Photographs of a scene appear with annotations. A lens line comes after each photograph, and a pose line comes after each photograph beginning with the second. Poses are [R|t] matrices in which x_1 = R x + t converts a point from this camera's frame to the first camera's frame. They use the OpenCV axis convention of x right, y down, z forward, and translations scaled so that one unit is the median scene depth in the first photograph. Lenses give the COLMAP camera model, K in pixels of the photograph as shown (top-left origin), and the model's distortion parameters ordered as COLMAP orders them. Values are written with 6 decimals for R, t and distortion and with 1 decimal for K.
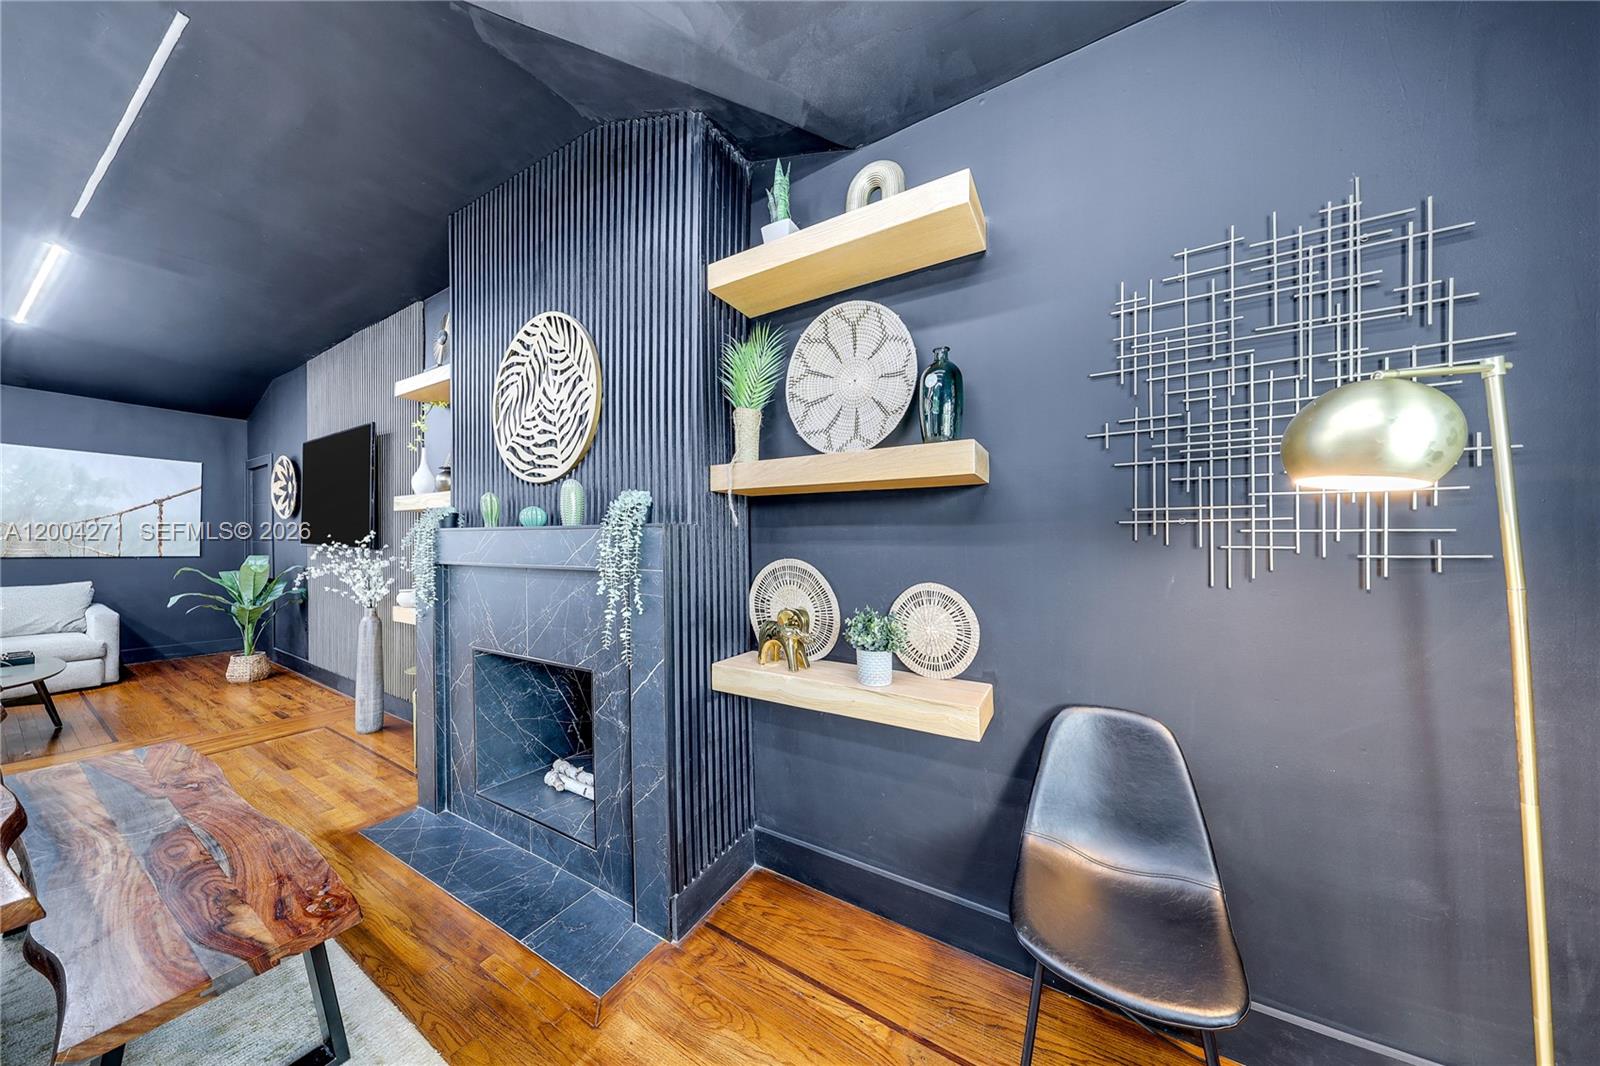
lens RADIAL K [[473.4, 0, 812.3], [0, 473.4, 538.2], [0, 0, 1]] dist [-0.001662, 0.000479]
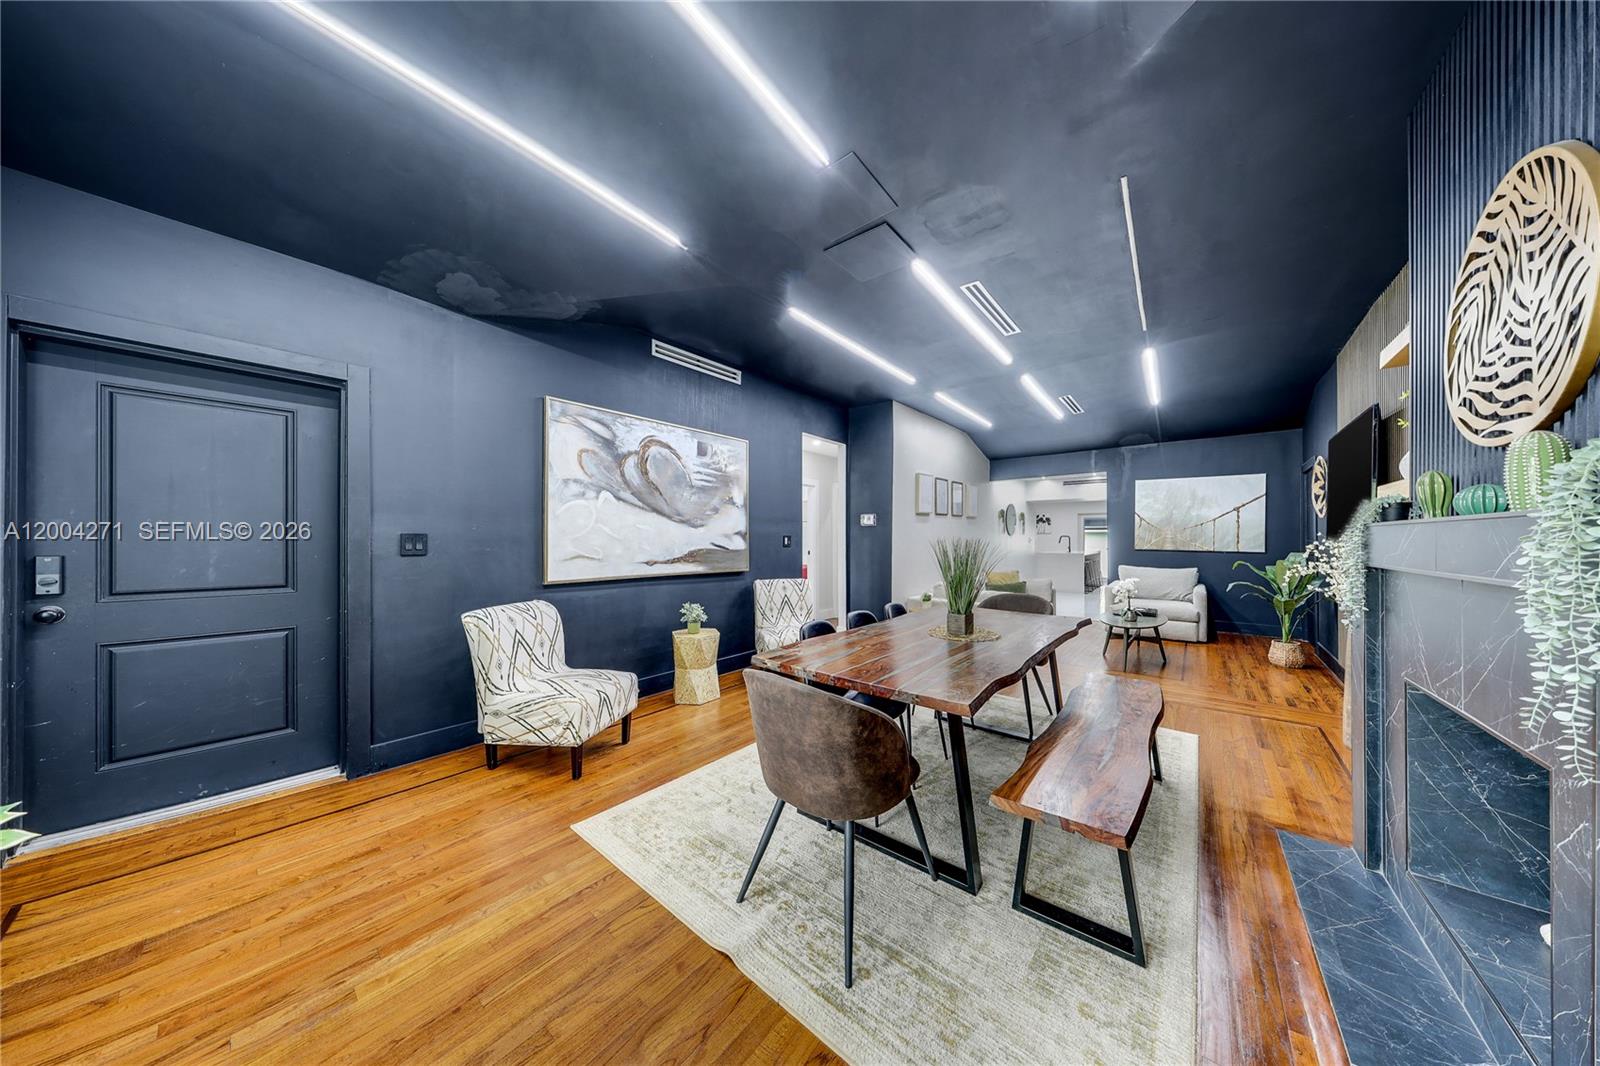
lens RADIAL K [[473.4, 0, 801.4], [0, 473.4, 542.2], [0, 0, 1]] dist [-0.001662, 0.000479]
pose [[-0.186154, 0.004157, -0.982512, 0.216111], [0.006797, 0.999973, 0.002944, 0.003160], [0.982497, -0.006130, -0.186177, 0.202966]]
